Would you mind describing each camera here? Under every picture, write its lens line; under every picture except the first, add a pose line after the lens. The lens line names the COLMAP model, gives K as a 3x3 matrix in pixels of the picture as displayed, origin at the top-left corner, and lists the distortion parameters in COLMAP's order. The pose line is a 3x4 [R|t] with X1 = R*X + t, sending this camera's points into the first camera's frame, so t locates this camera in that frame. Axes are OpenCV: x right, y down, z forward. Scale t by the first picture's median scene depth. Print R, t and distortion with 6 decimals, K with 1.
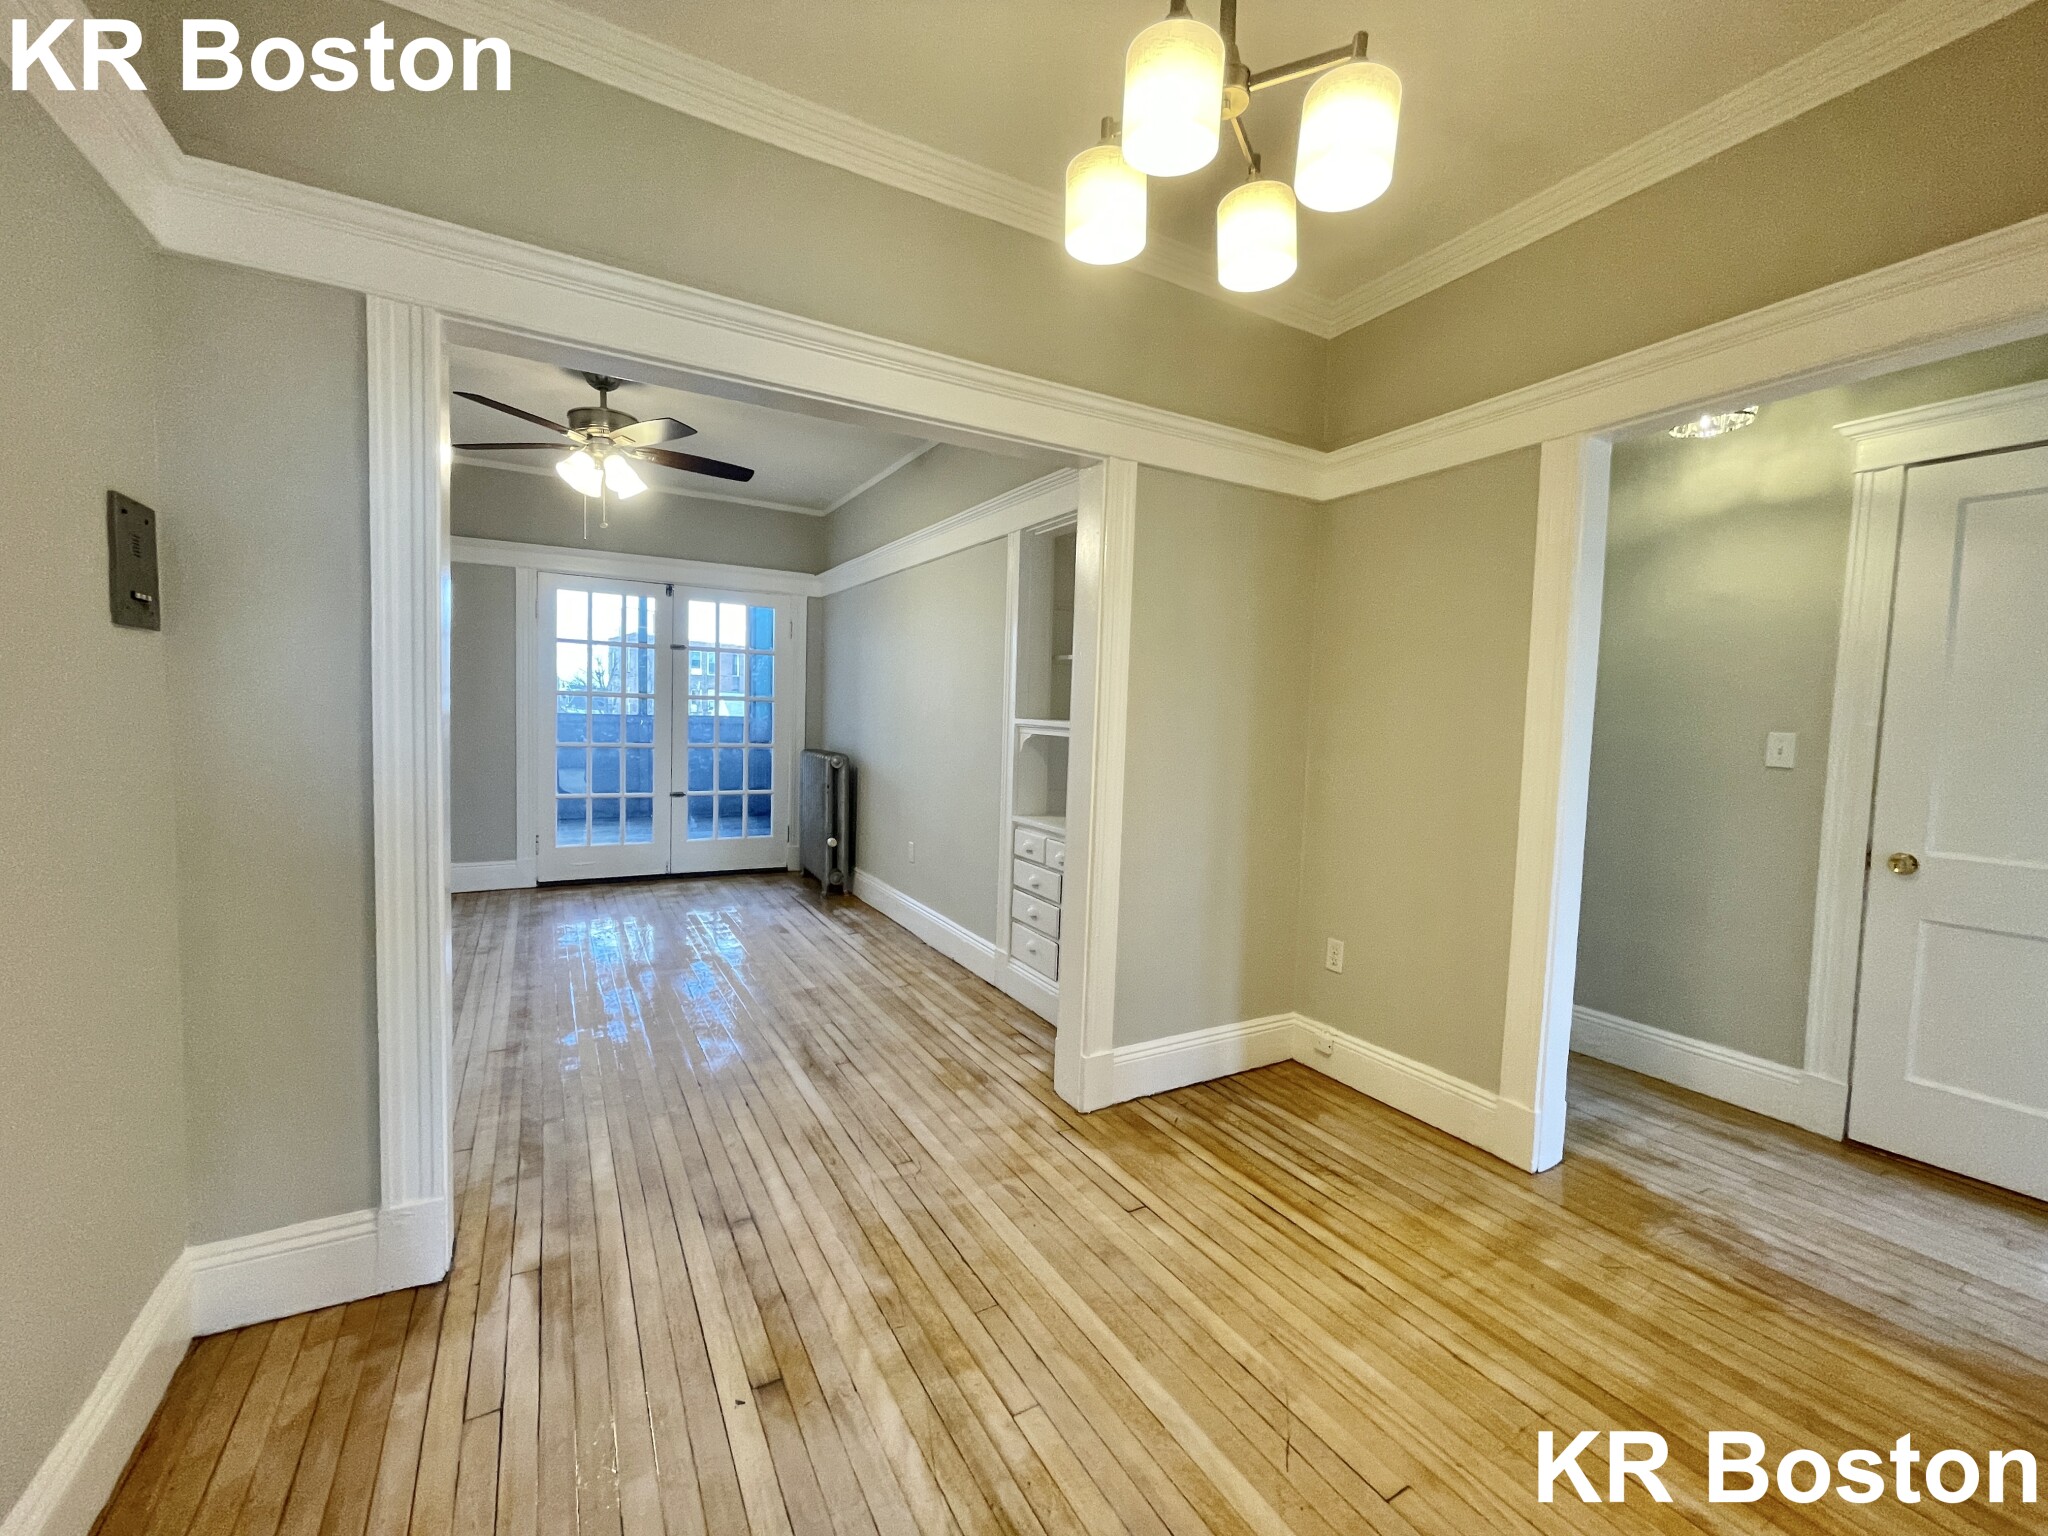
lens RADIAL K [[825.5, 0, 1025.4], [0, 825.5, 764.6], [0, 0, 1]] dist [-0.007193, -0.000453]
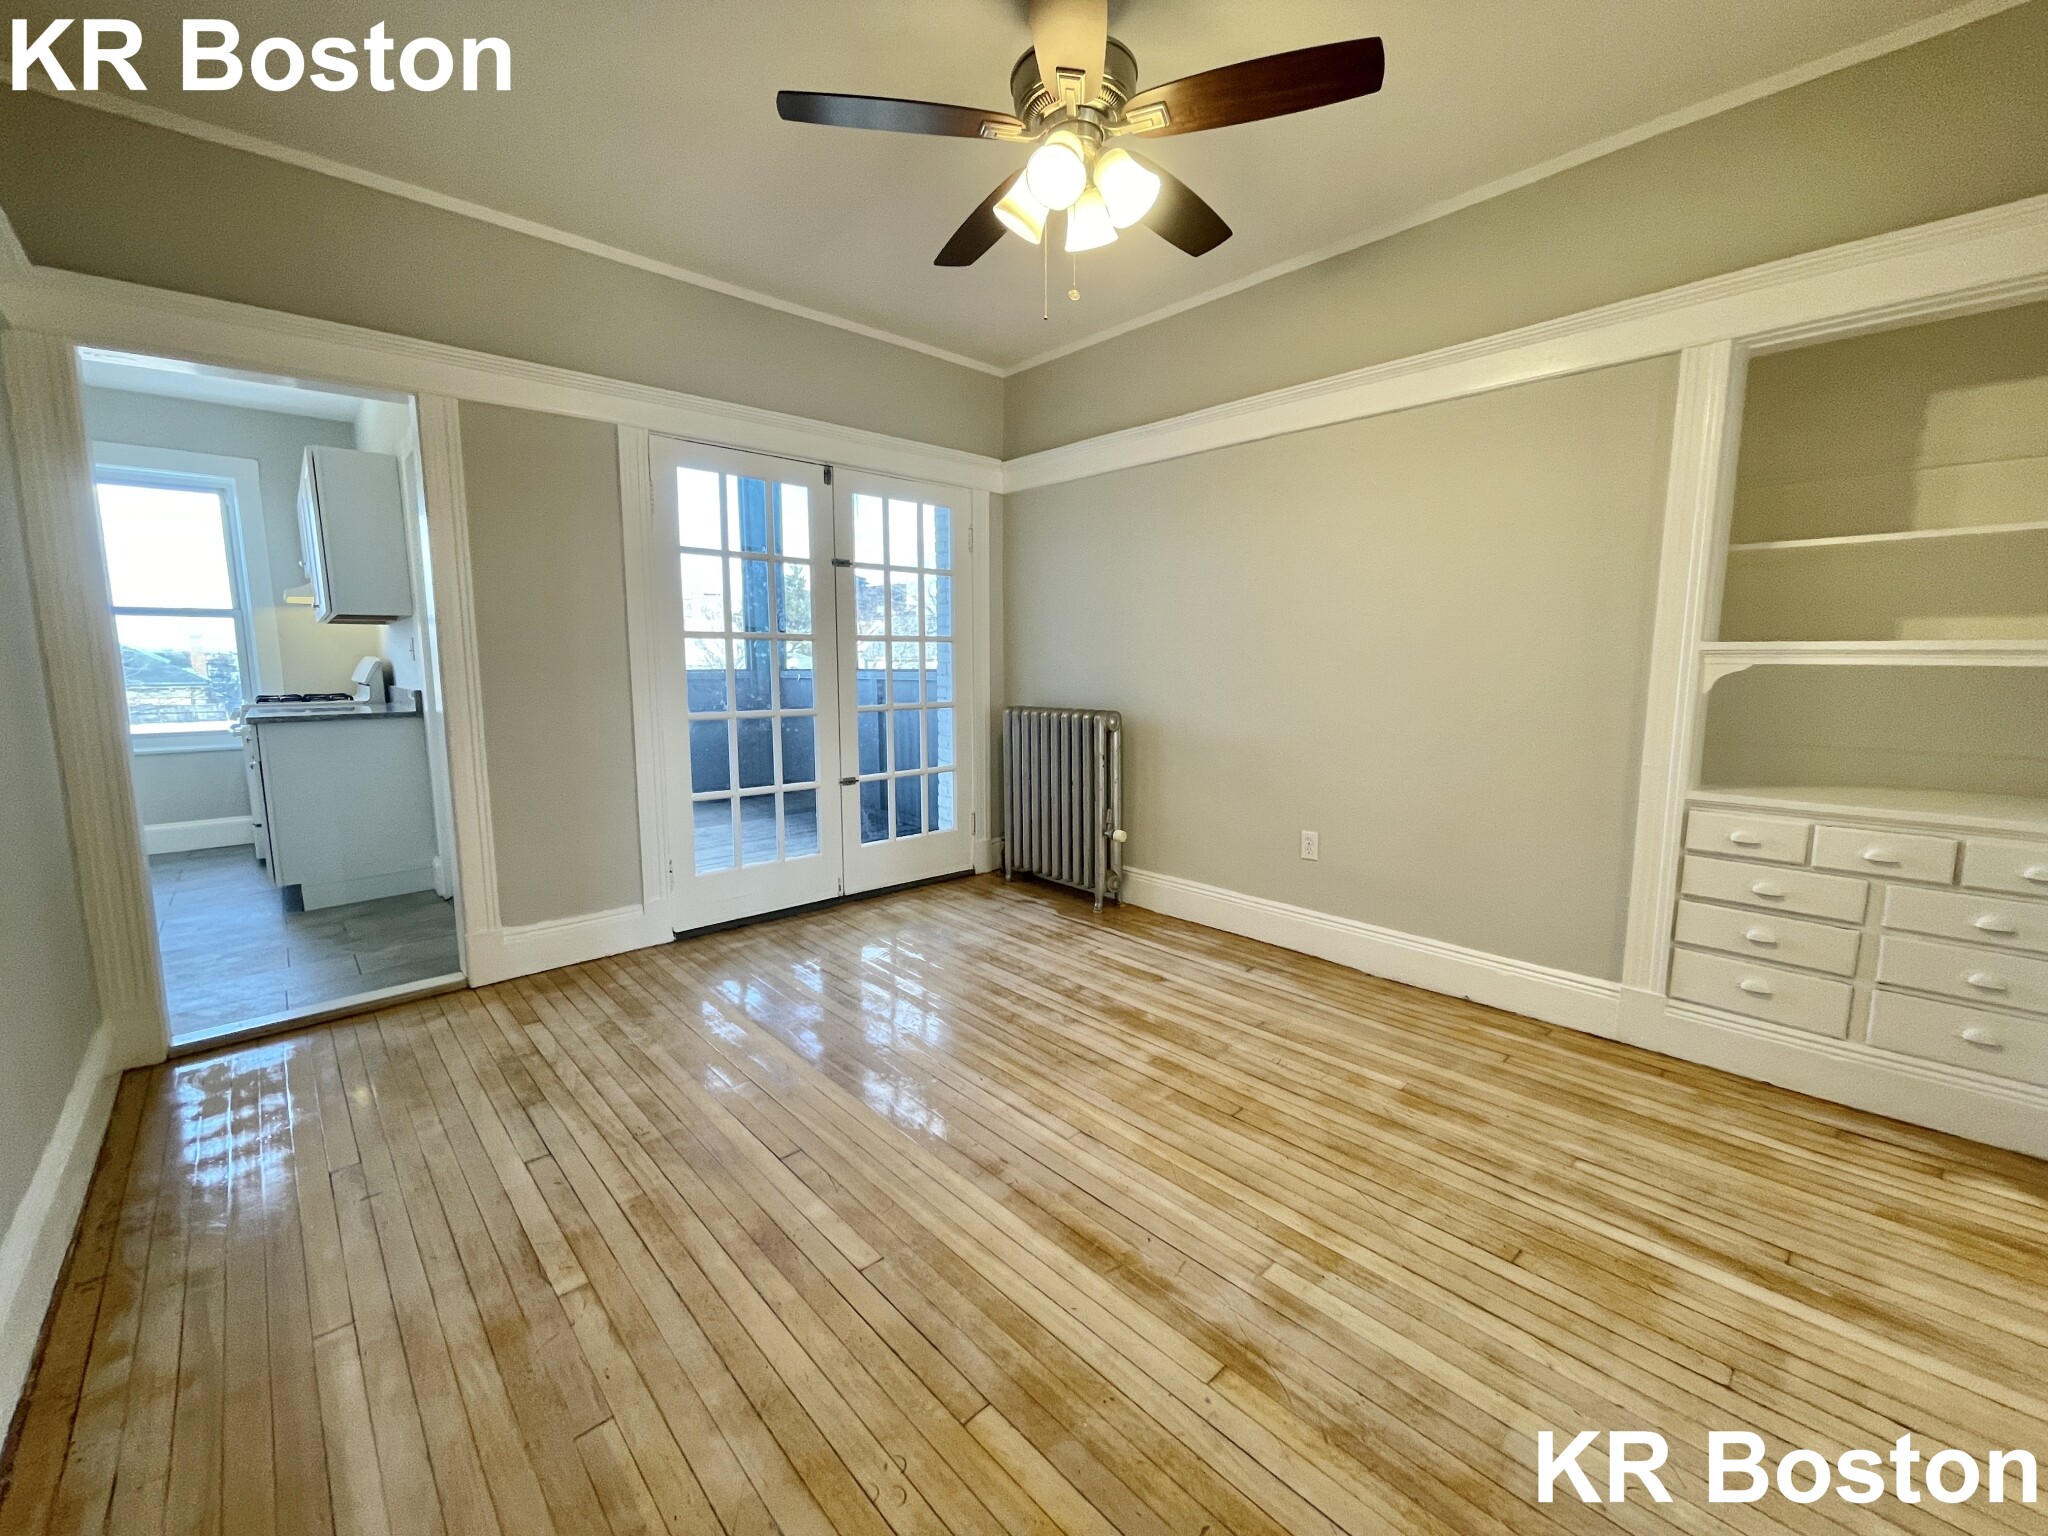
lens RADIAL K [[825.5, 0, 1021.4], [0, 825.5, 765.0], [0, 0, 1]] dist [-0.007193, -0.000453]
pose [[0.975816, -0.059960, 0.210211, -0.523525], [0.046234, 0.996502, 0.069618, -0.022658], [-0.213650, -0.058215, 0.975174, 0.371402]]
